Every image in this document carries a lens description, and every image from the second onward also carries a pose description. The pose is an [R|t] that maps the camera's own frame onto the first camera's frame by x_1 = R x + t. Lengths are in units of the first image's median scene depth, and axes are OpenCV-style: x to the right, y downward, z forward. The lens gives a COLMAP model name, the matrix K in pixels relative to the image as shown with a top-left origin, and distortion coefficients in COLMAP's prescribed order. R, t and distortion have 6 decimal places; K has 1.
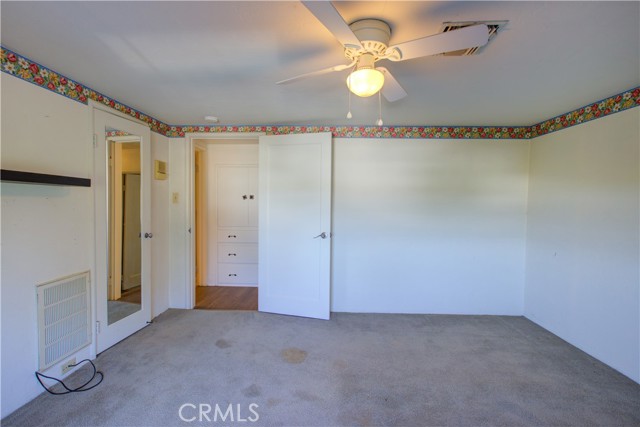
lens RADIAL K [[296.1, 0, 321.4], [0, 296.1, 213.0], [0, 0, 1]] dist [-0.004896, 0.001294]
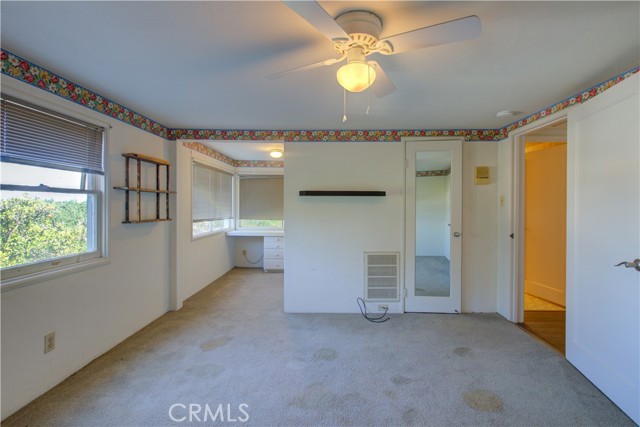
lens RADIAL K [[296.1, 0, 319.7], [0, 296.1, 209.0], [0, 0, 1]] dist [-0.004896, 0.001294]
pose [[0.016526, -0.001107, -0.999863, 0.566553], [-0.032780, 0.999461, -0.001648, -0.004571], [0.999326, 0.032803, 0.016481, 0.456827]]
